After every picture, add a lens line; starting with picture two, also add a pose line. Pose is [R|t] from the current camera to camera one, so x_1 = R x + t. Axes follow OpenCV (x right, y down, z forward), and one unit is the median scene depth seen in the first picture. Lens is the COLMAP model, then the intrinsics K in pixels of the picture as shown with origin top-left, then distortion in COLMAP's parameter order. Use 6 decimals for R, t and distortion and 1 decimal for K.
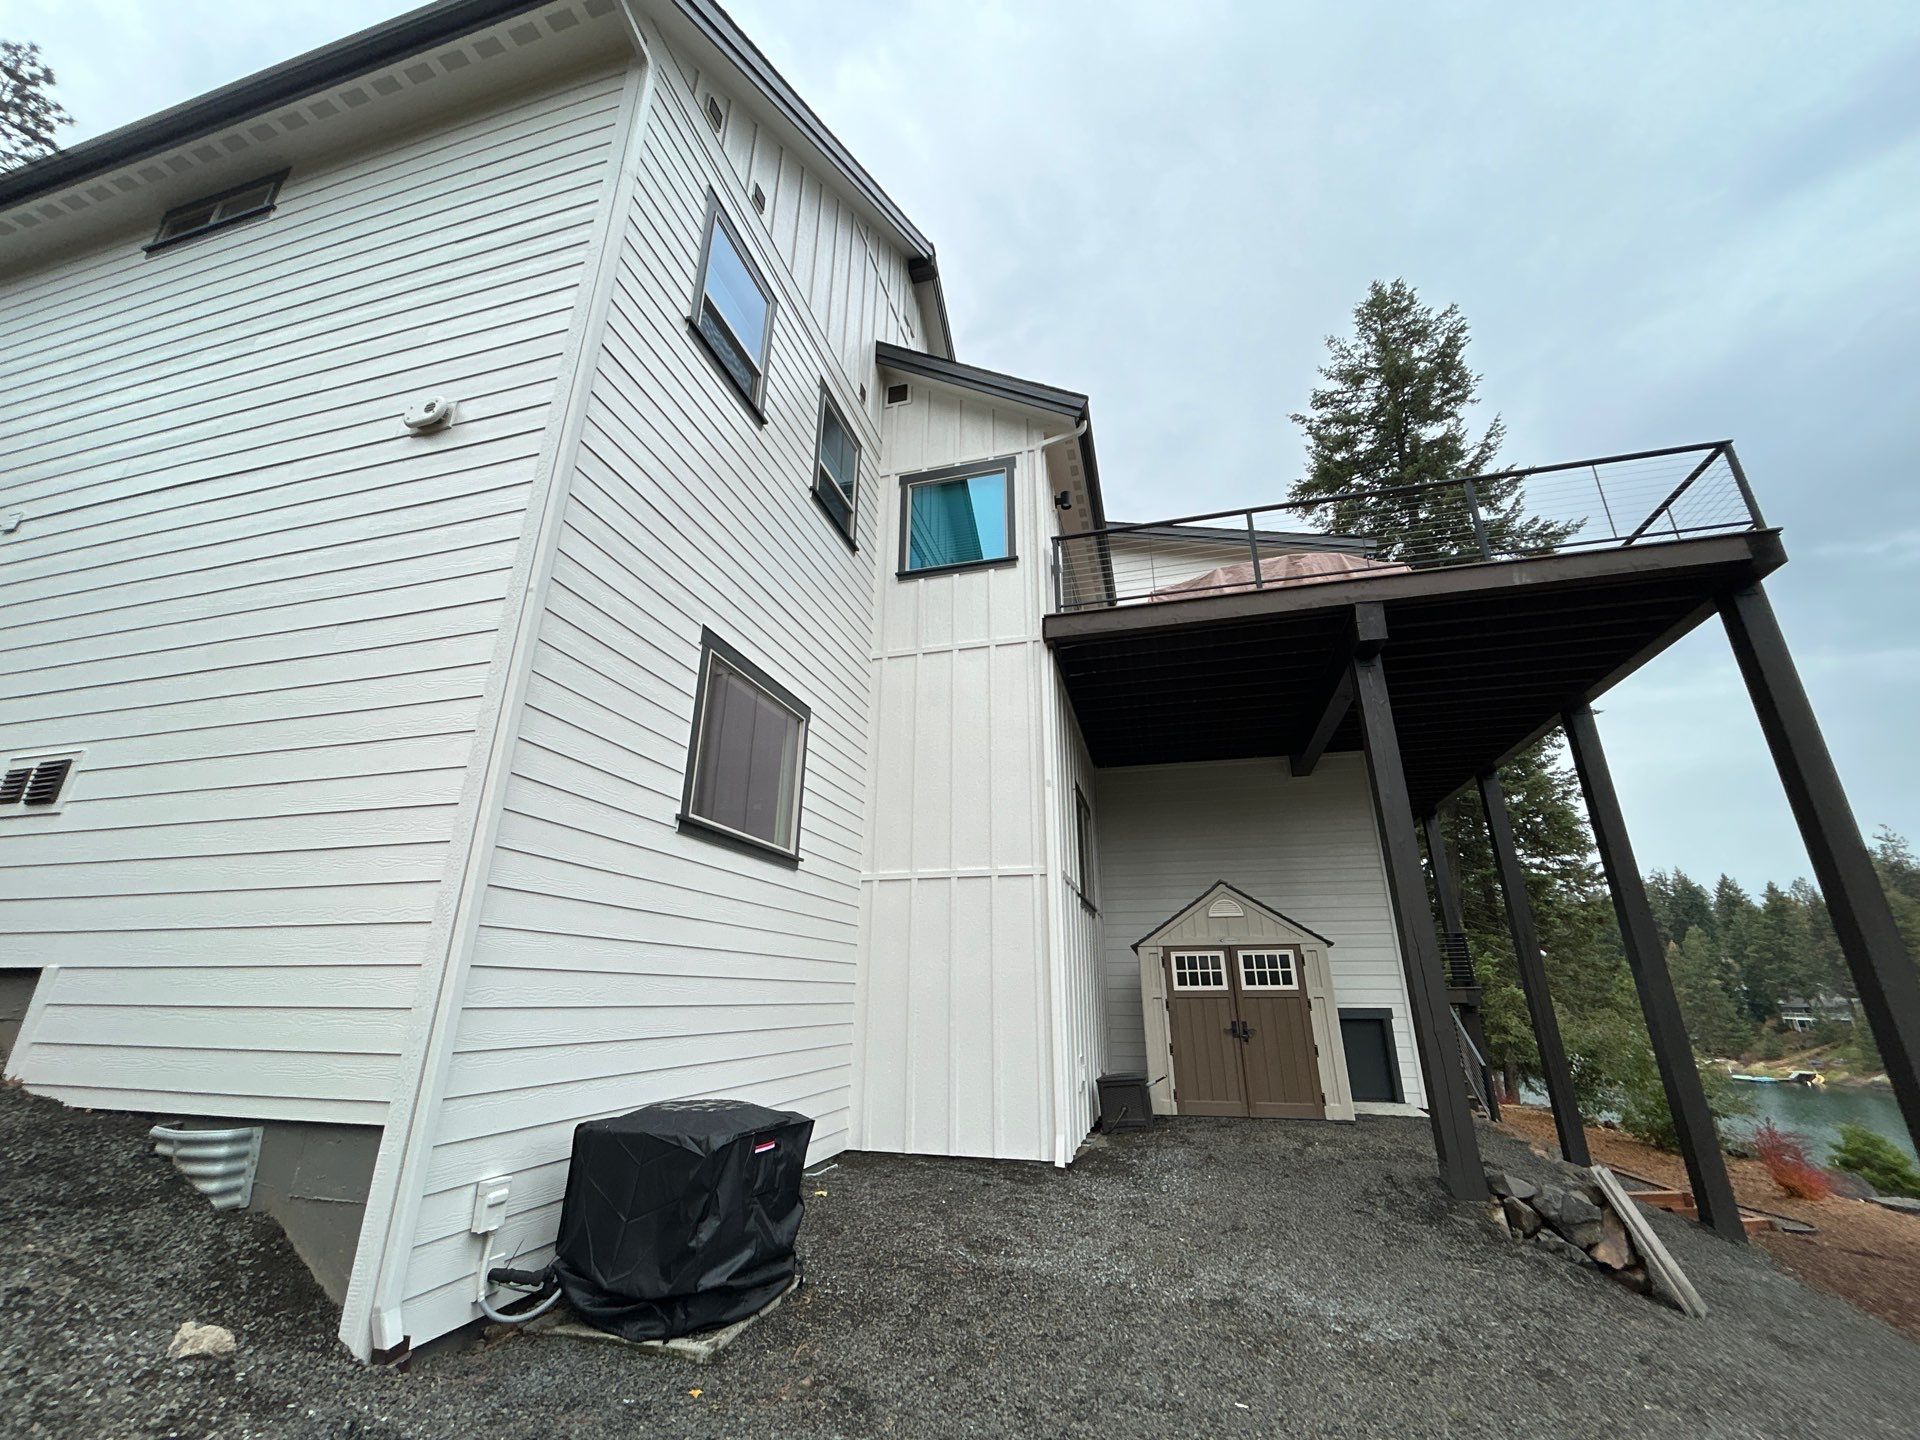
lens RADIAL K [[768.1, 0, 960.0], [0, 768.1, 720.0], [0, 0, 1]] dist [0.000121, -0.000285]
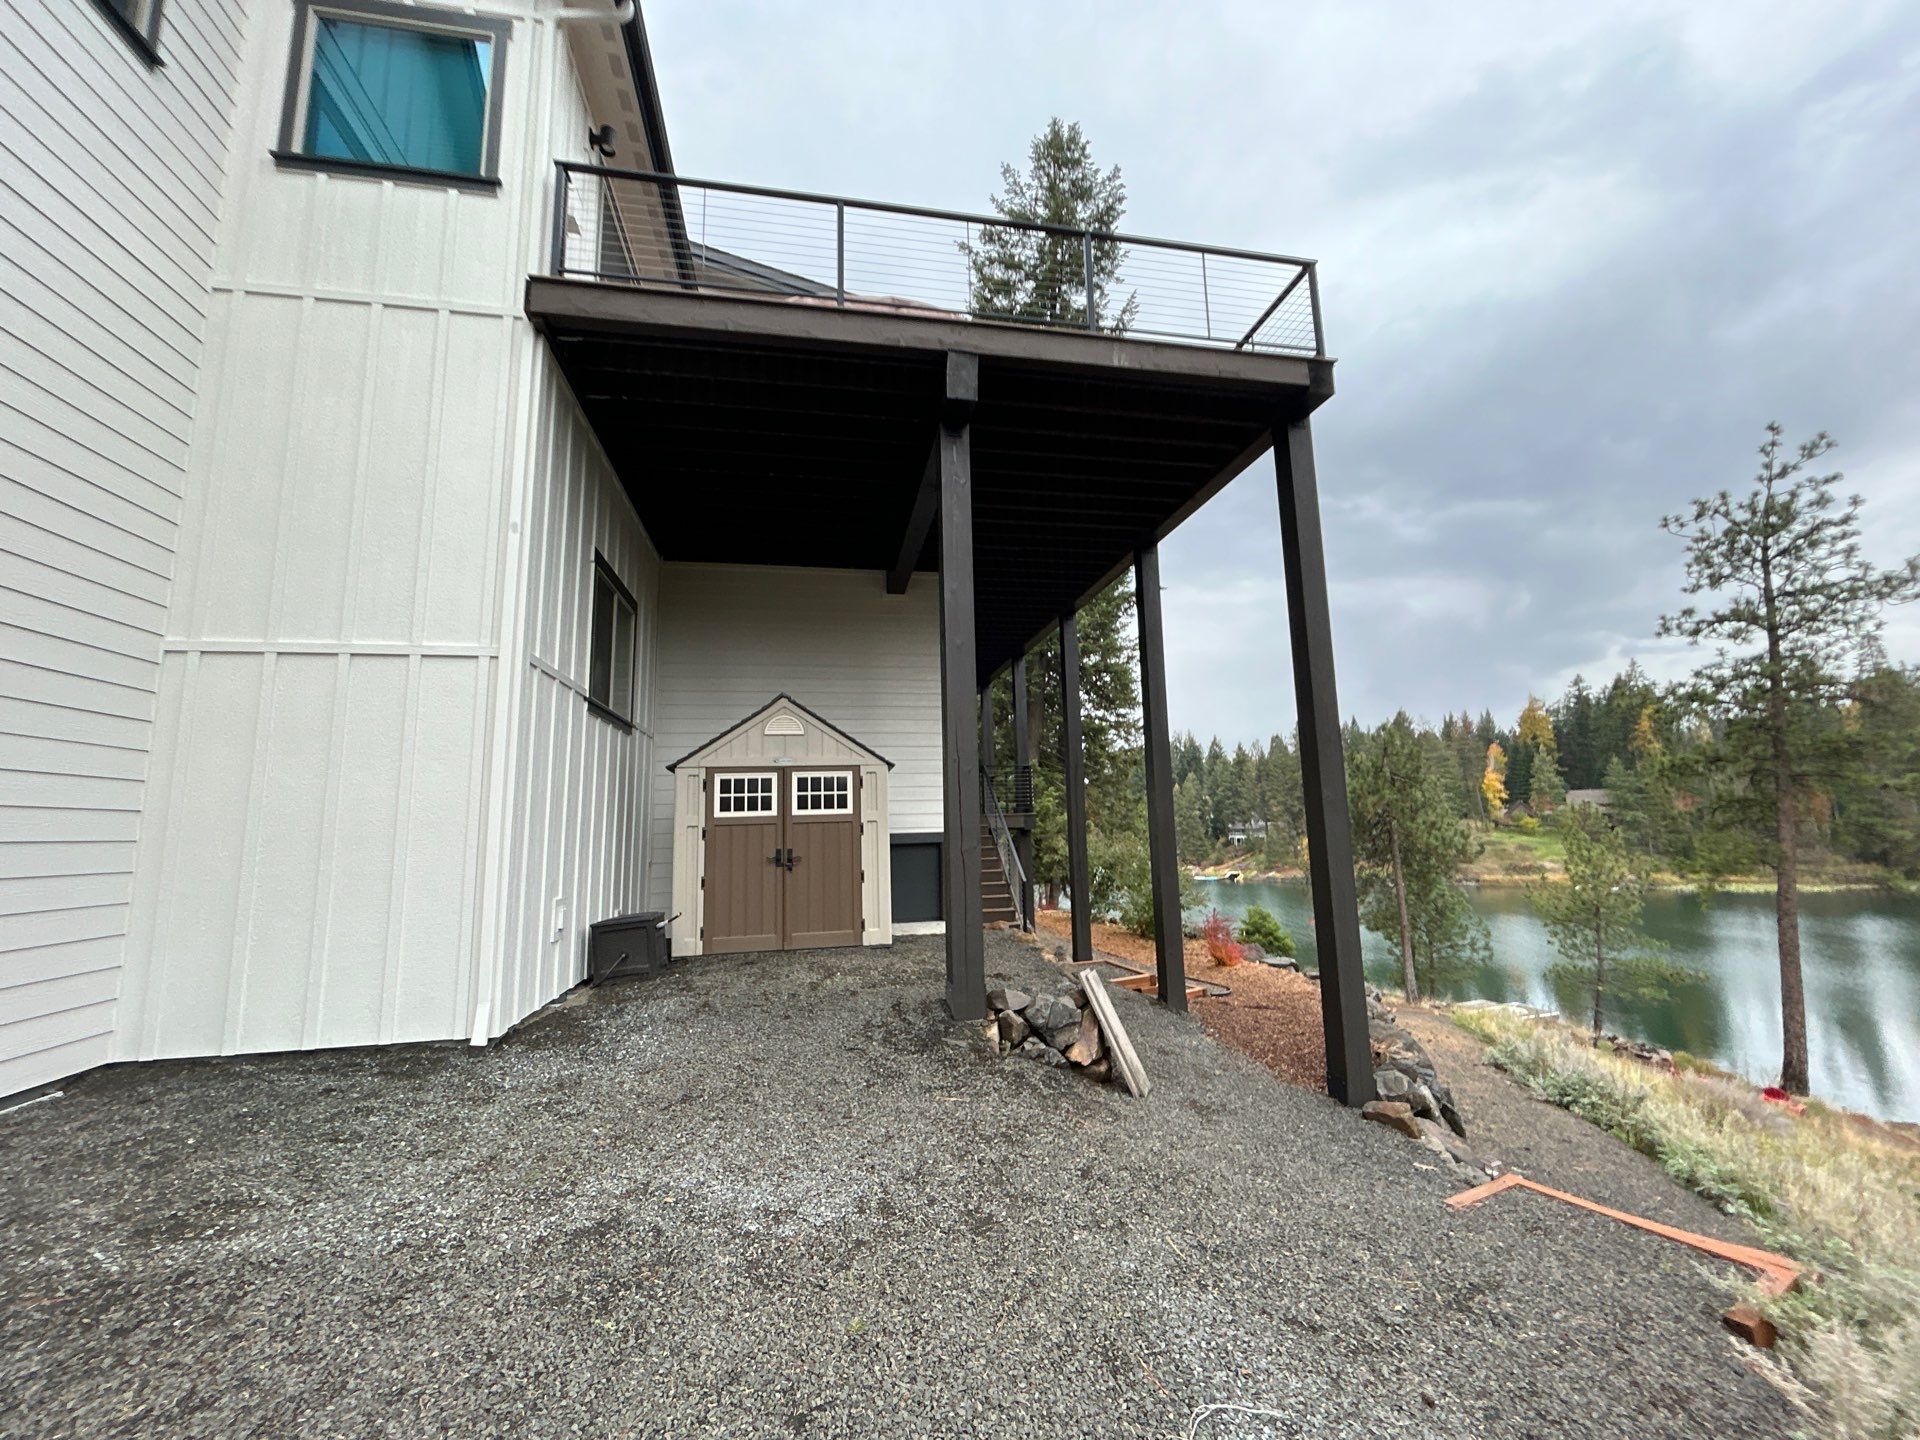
lens RADIAL K [[768.1, 0, 960.0], [0, 768.1, 720.0], [0, 0, 1]] dist [0.000121, -0.000285]
pose [[0.899068, 0.037338, 0.436214, 0.153385], [-0.122051, 0.978232, 0.167824, 0.074233], [-0.420452, -0.204126, 0.884055, 0.165241]]
